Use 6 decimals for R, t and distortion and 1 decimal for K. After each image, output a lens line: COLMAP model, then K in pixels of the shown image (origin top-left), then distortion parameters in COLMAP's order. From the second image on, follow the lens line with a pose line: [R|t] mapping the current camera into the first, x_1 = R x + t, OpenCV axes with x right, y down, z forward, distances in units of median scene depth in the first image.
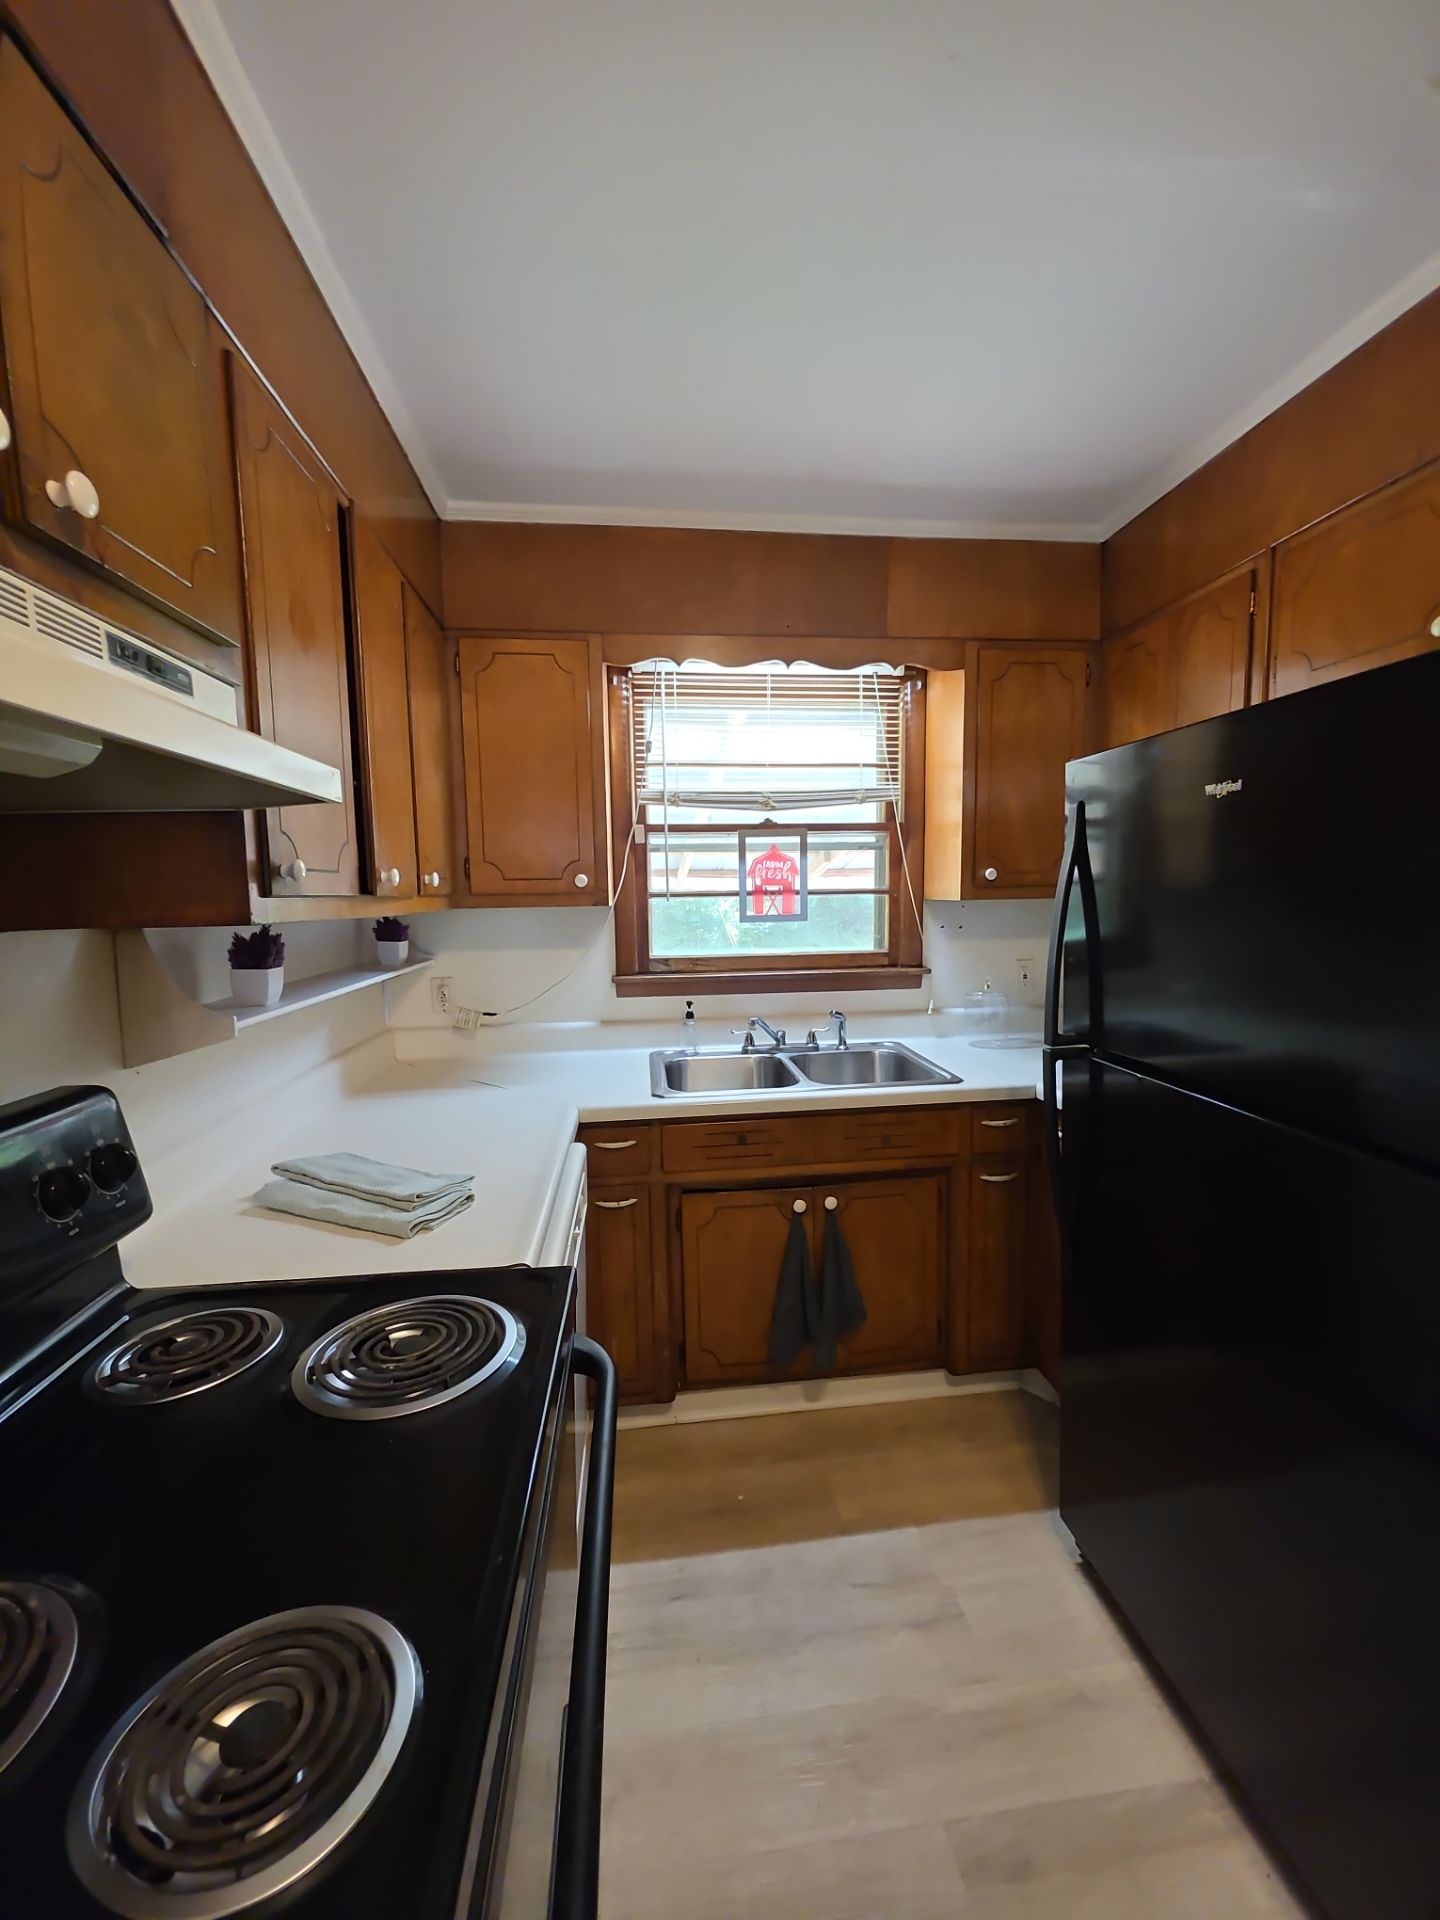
lens RADIAL K [[760.7, 0, 724.9], [0, 760.7, 966.3], [0, 0, 1]] dist [0.004379, 0.000001]
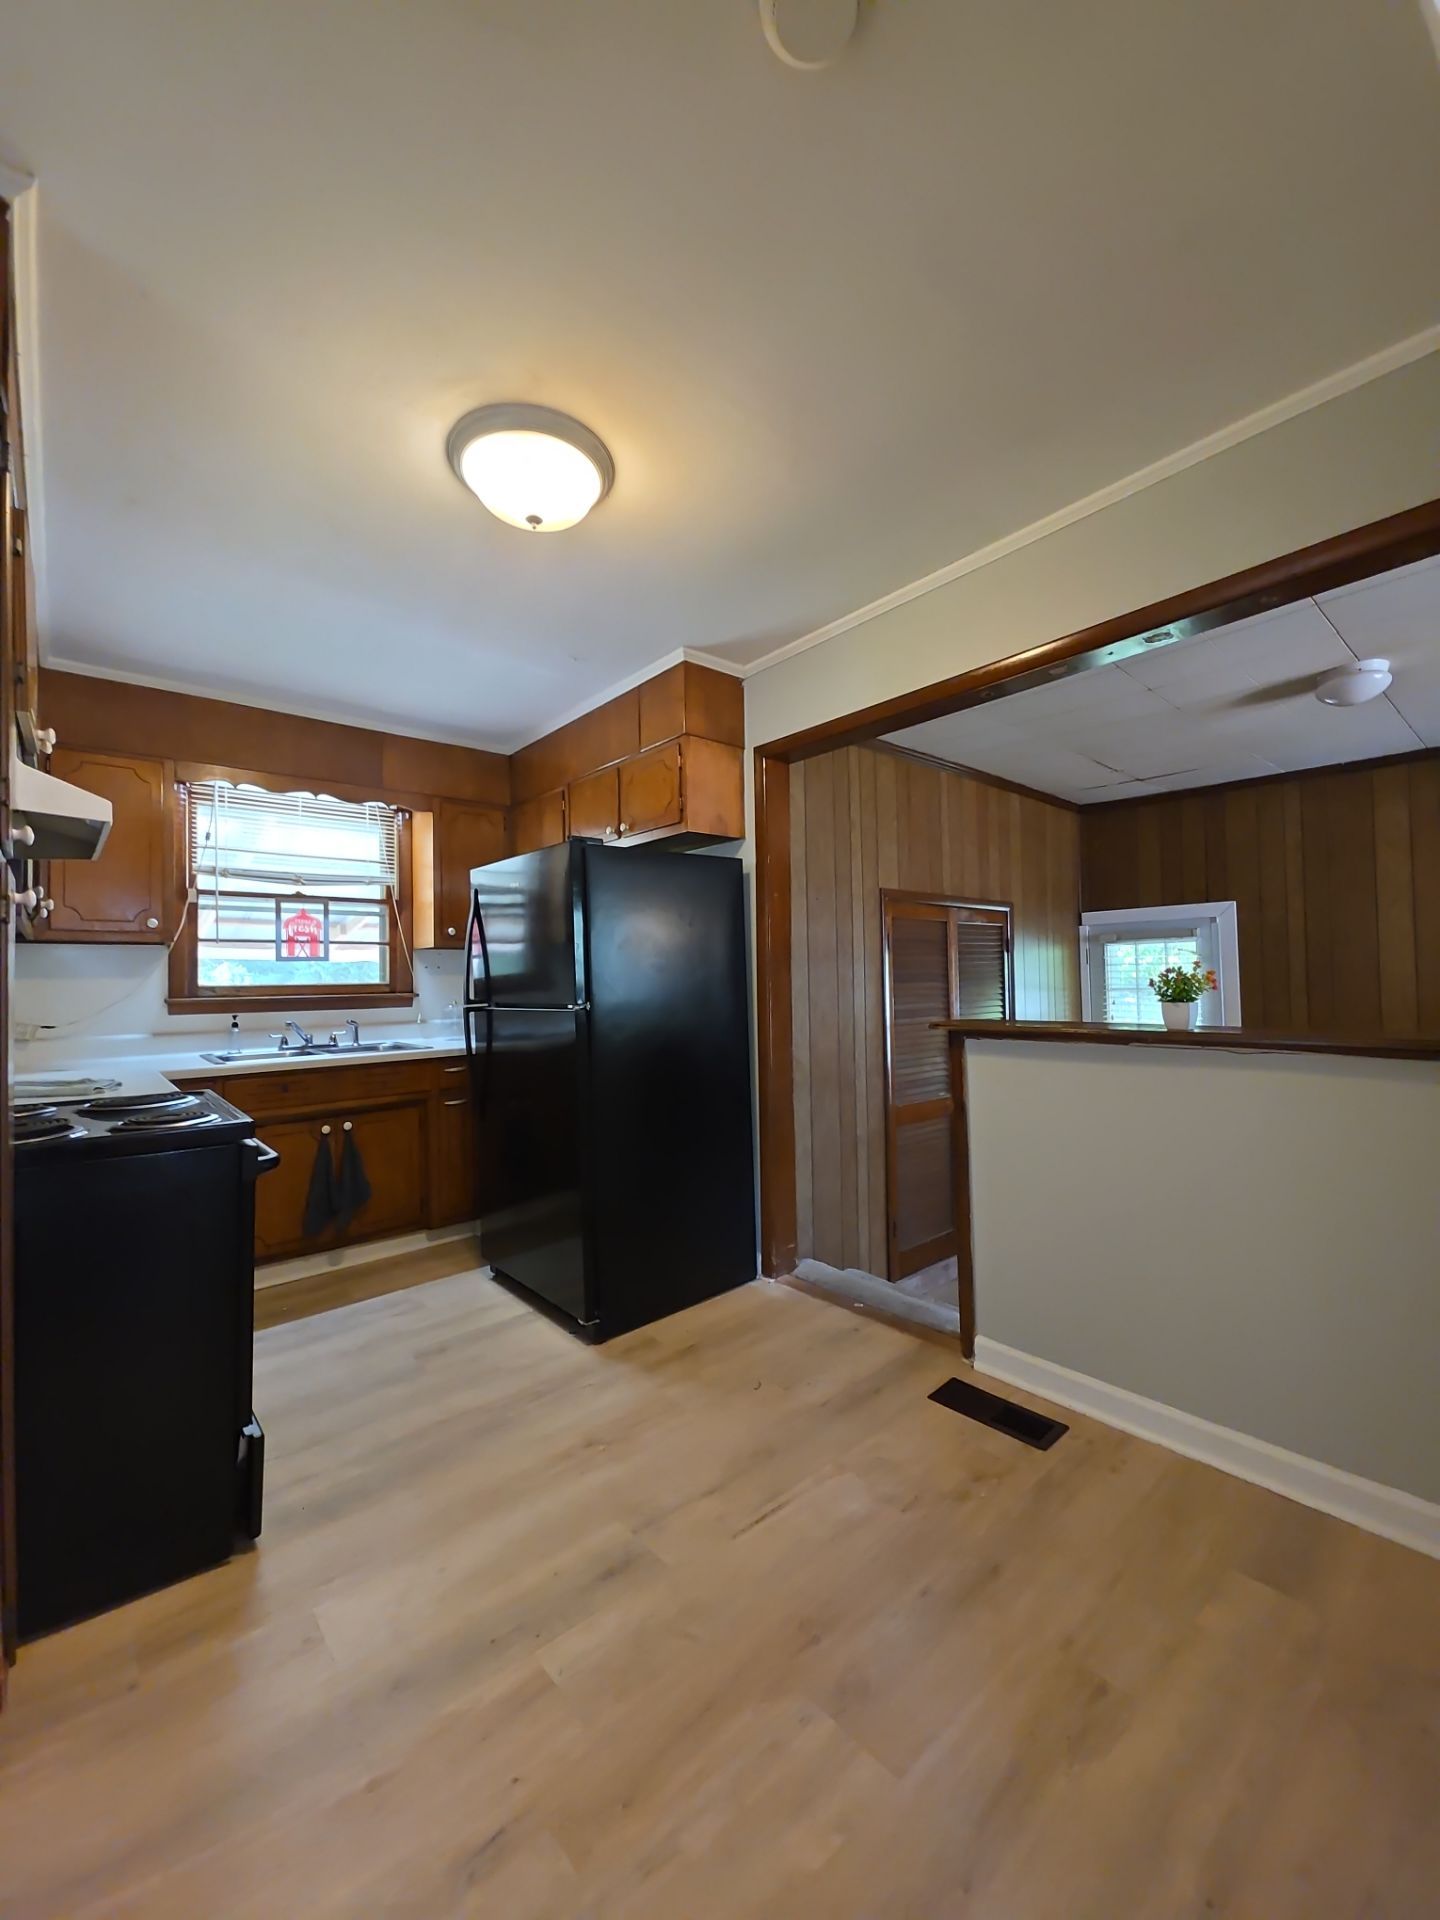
lens RADIAL K [[760.7, 0, 733.2], [0, 760.7, 960.8], [0, 0, 1]] dist [0.004379, 0.000001]
pose [[0.821066, 0.013669, 0.570669, -0.094584], [0.063106, 0.991412, -0.114543, 0.164262], [-0.567334, 0.130060, 0.813152, -0.668952]]
